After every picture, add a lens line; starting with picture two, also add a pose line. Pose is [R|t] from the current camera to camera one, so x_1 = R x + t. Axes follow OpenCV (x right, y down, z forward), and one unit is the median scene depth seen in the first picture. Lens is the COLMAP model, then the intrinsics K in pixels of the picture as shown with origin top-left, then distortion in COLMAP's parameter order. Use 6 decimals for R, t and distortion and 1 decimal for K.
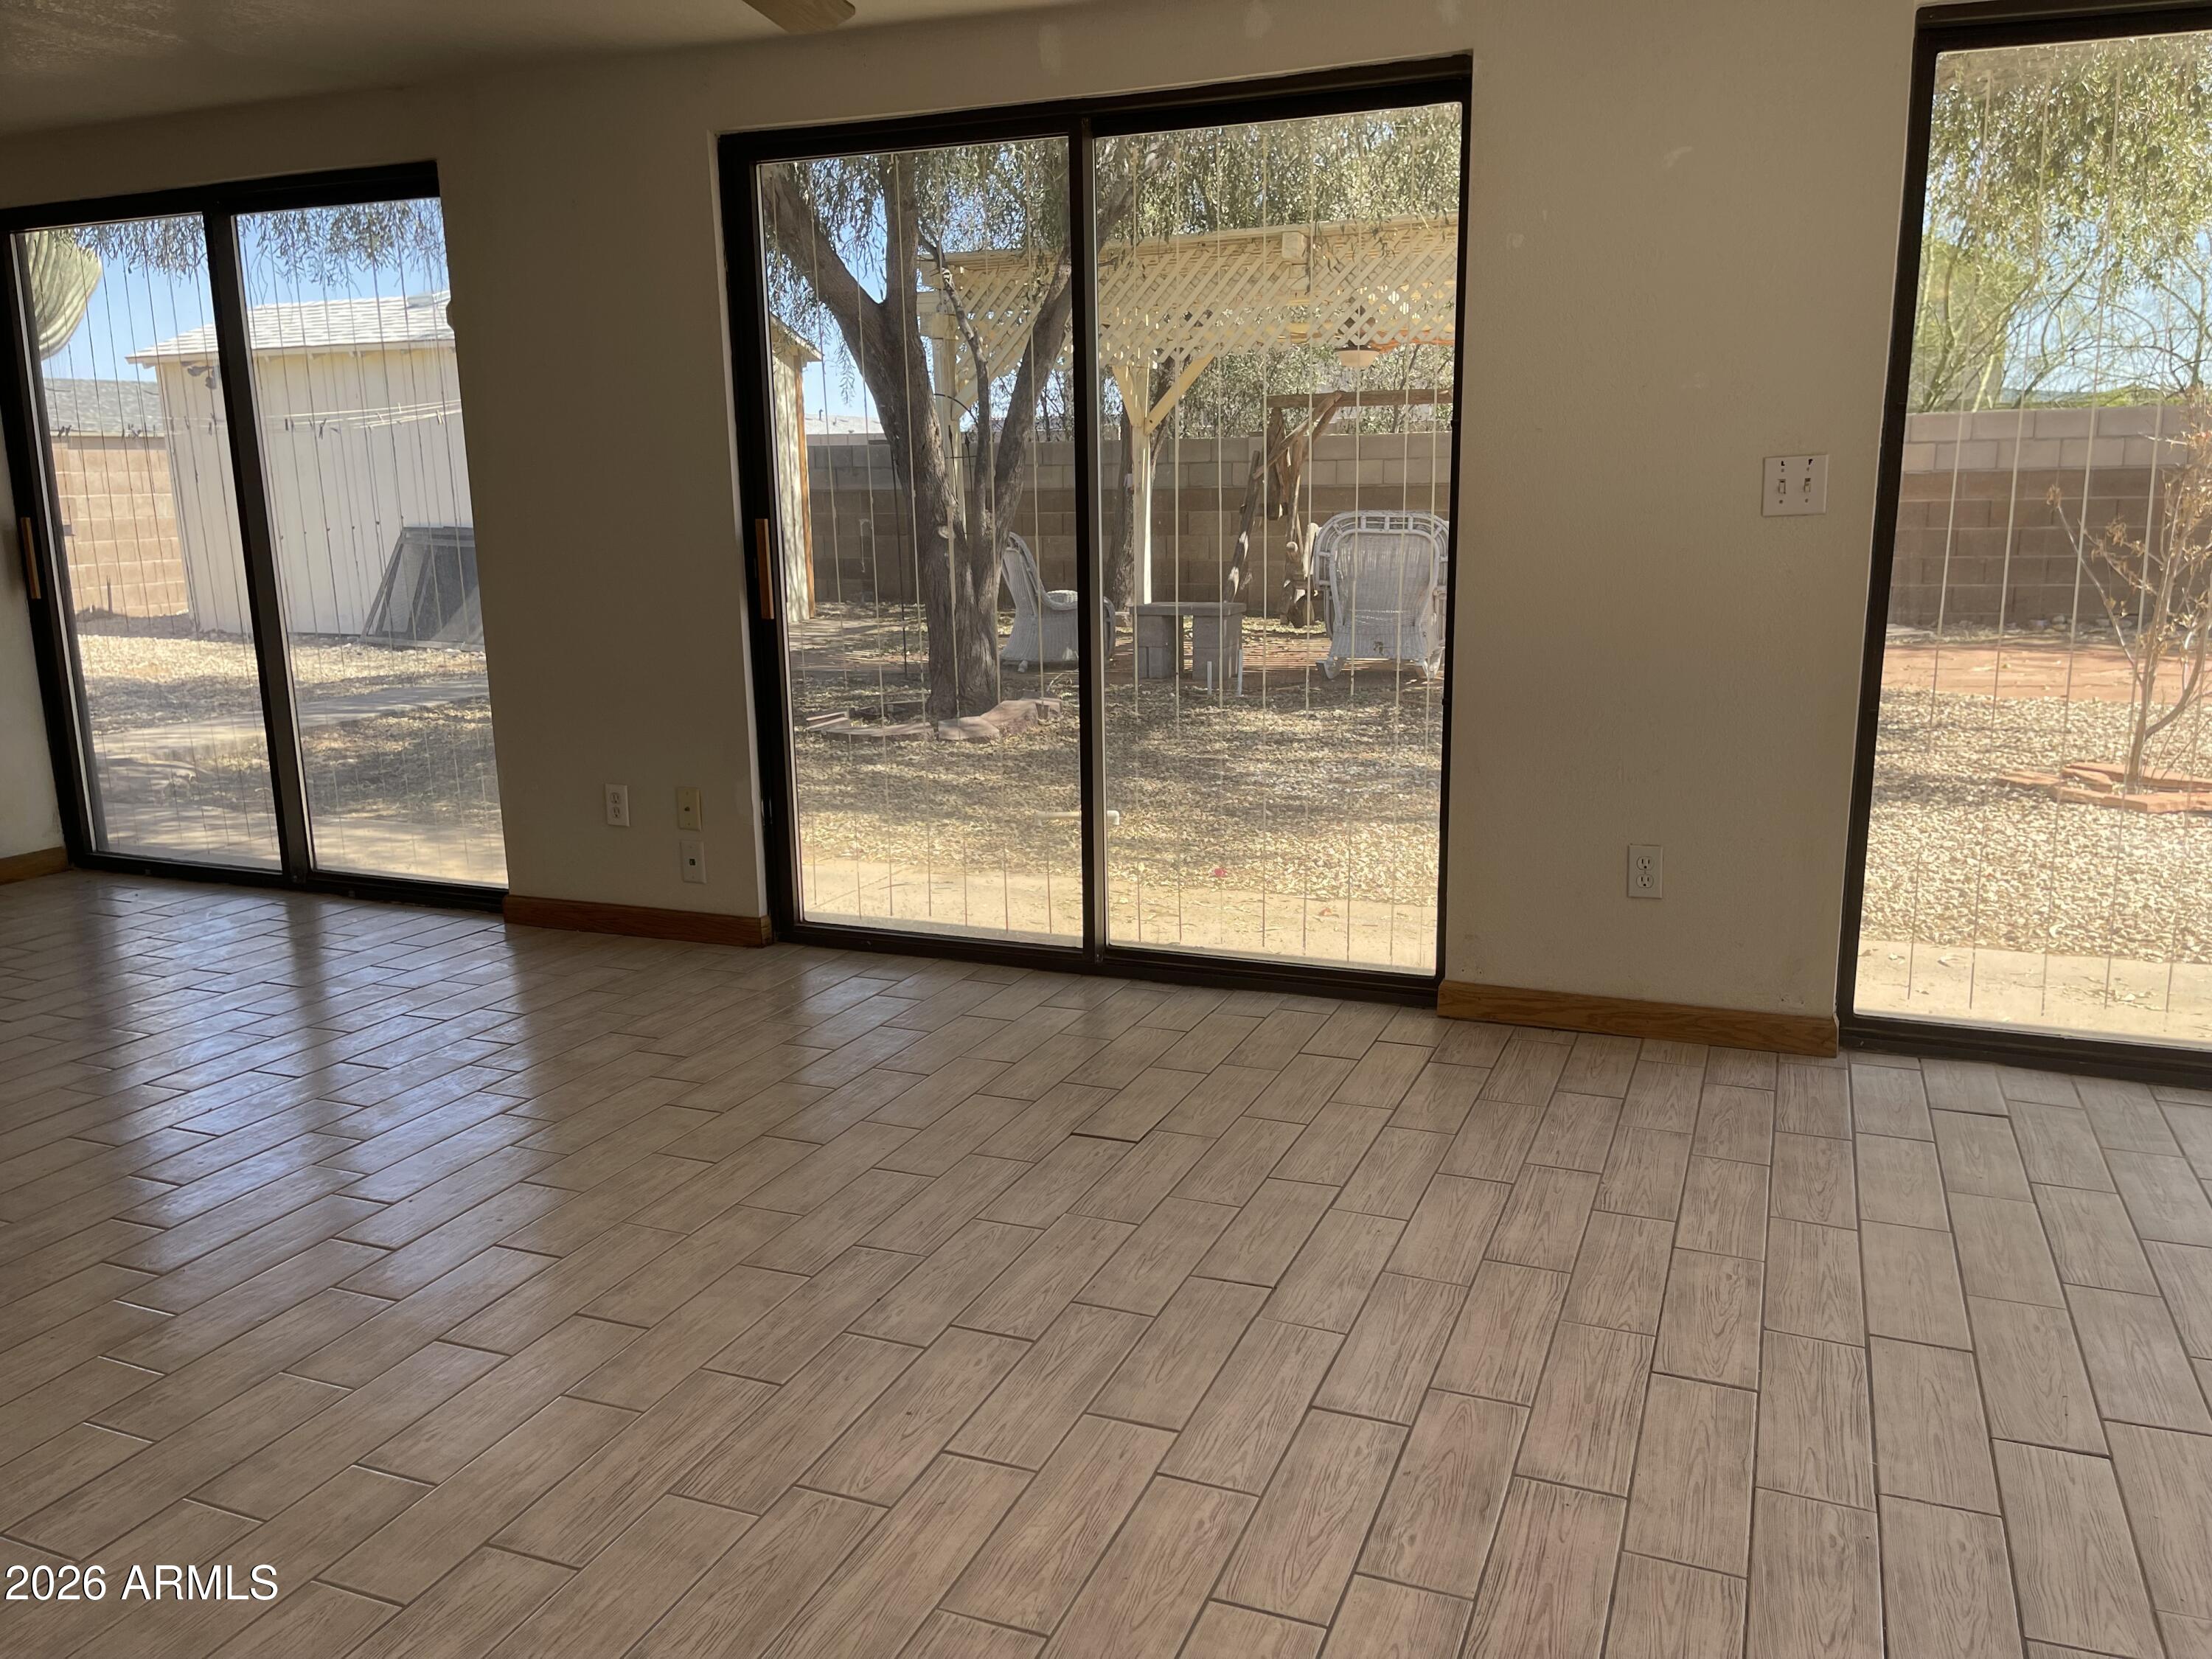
lens RADIAL K [[1675.7, 0, 1117.5], [0, 1675.7, 837.5], [0, 0, 1]] dist [0.068468, -0.083133]
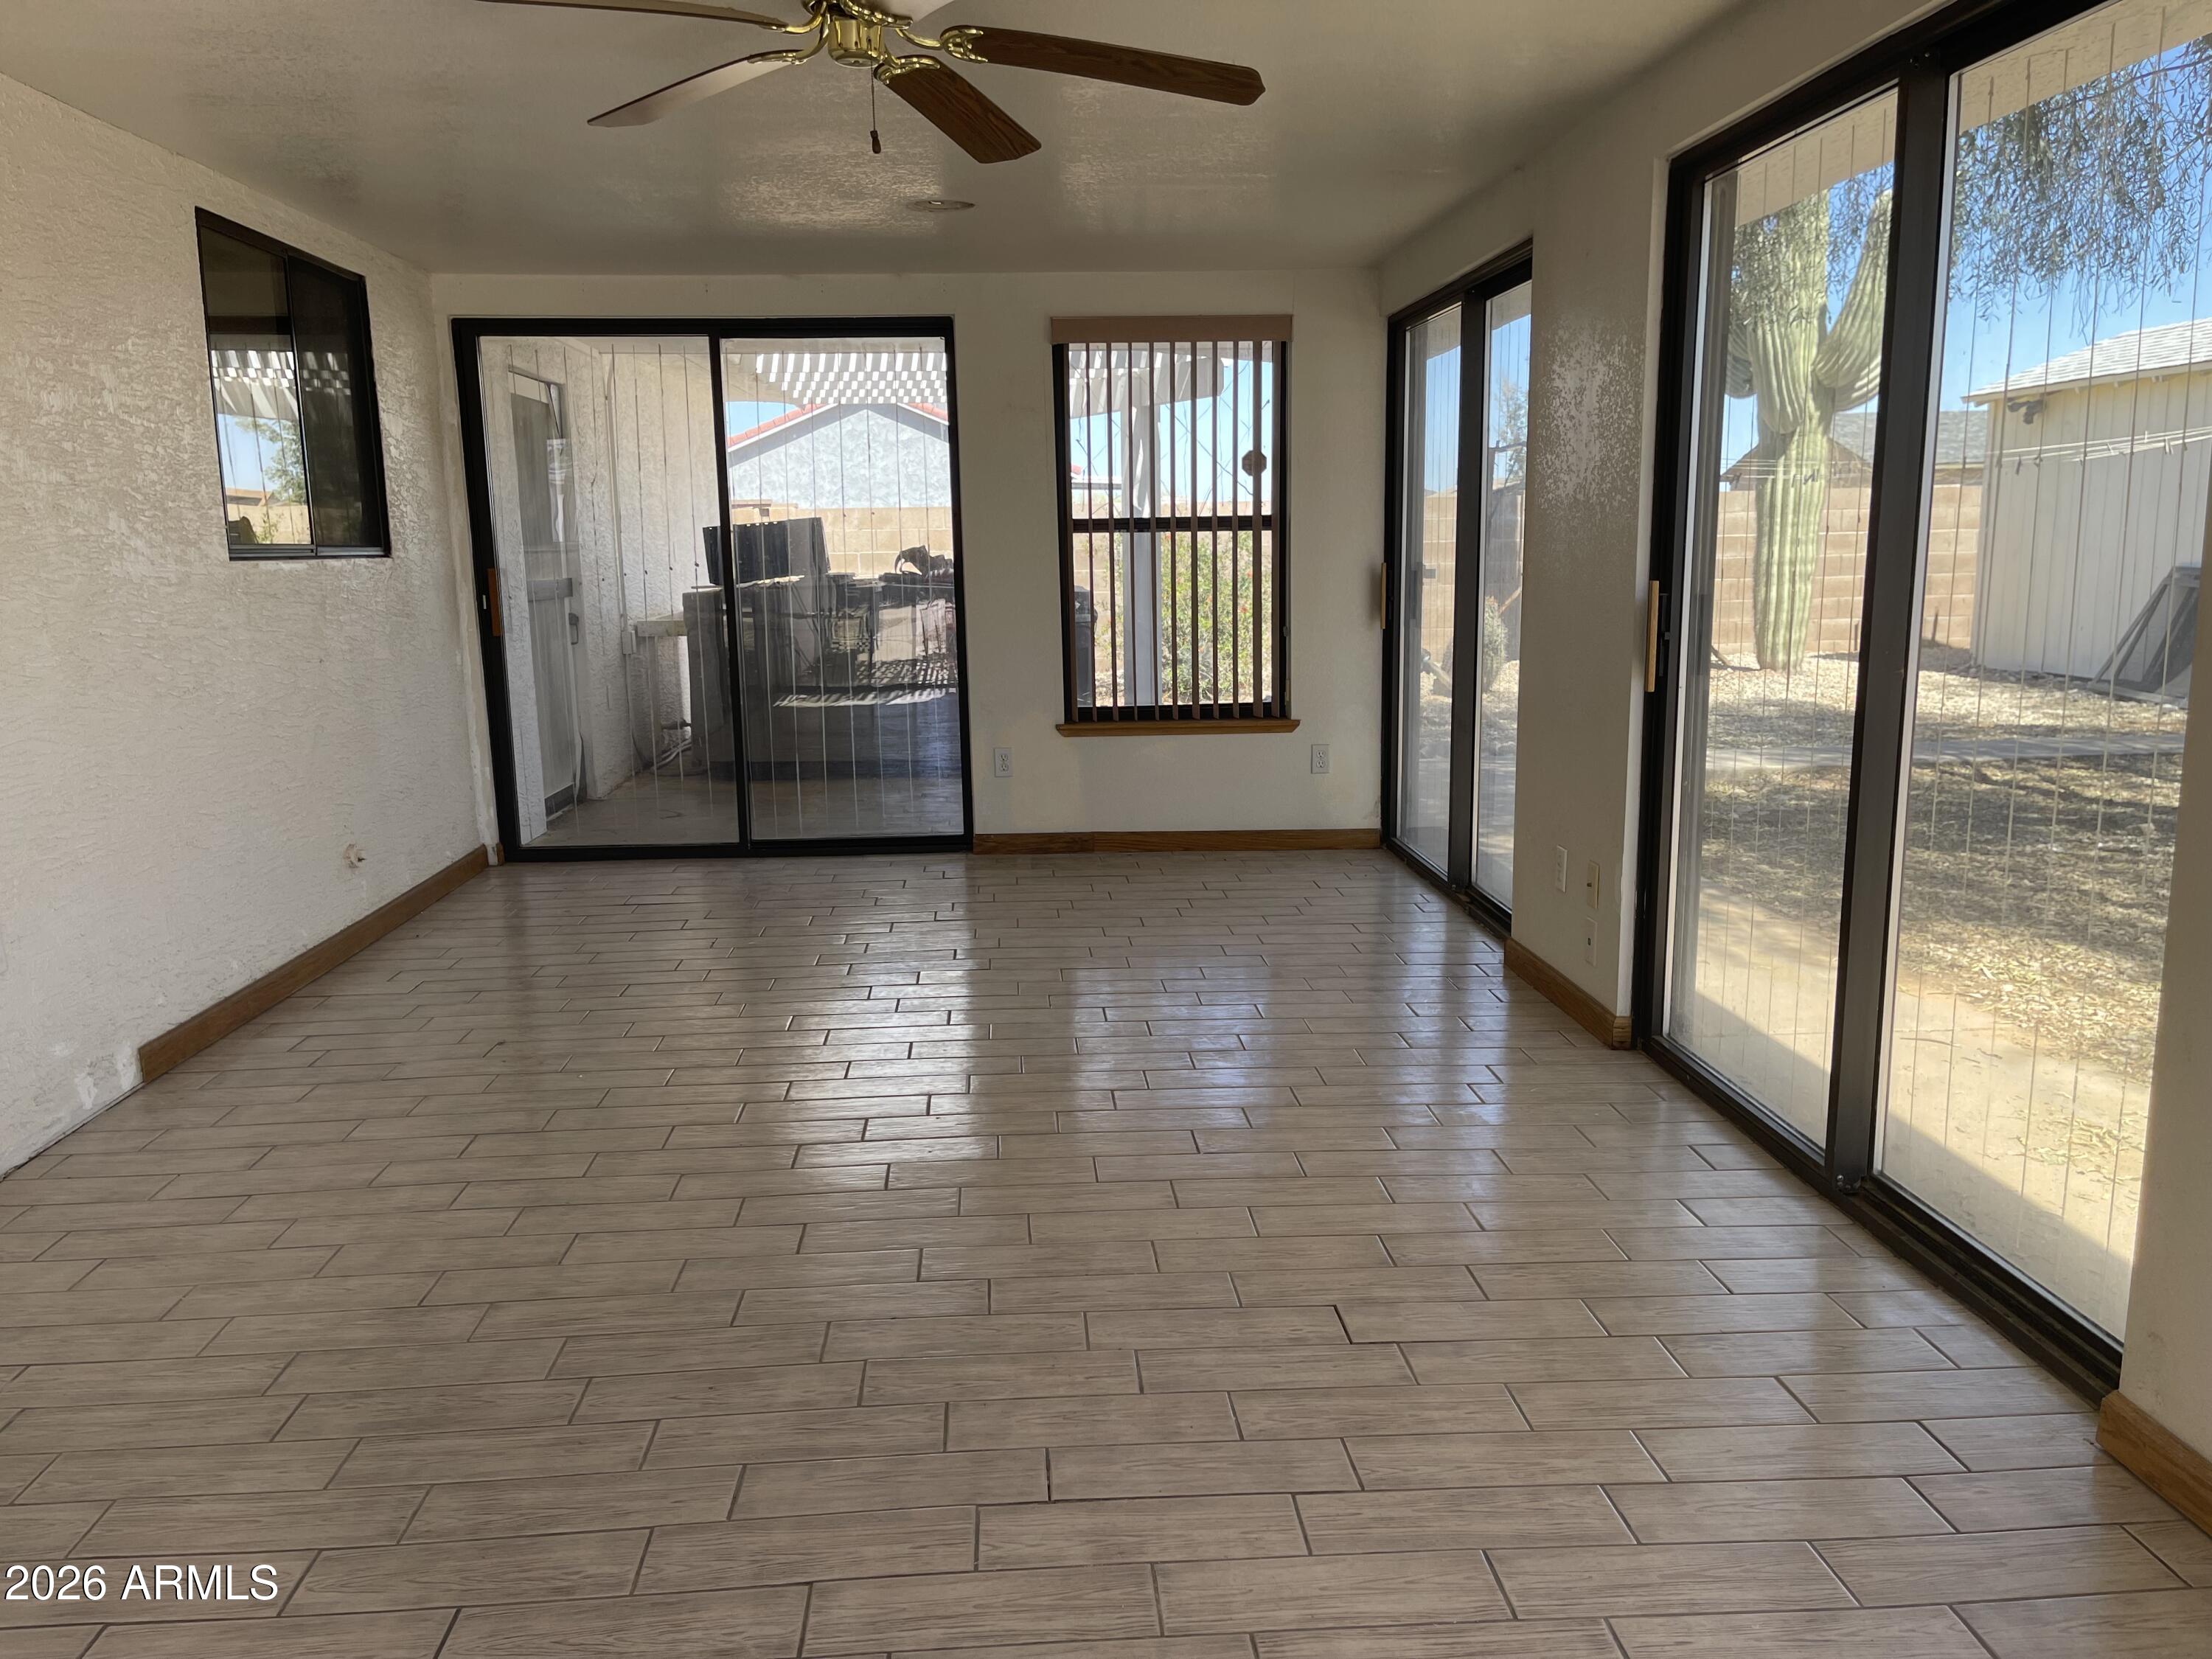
lens RADIAL K [[1675.7, 0, 1107.8], [0, 1675.7, 830.0], [0, 0, 1]] dist [0.068468, -0.083133]
pose [[0.430561, 0.160793, -0.888123, 0.613091], [-0.177073, 0.979929, 0.091569, -0.113887], [0.885021, 0.117836, 0.450392, 0.450070]]
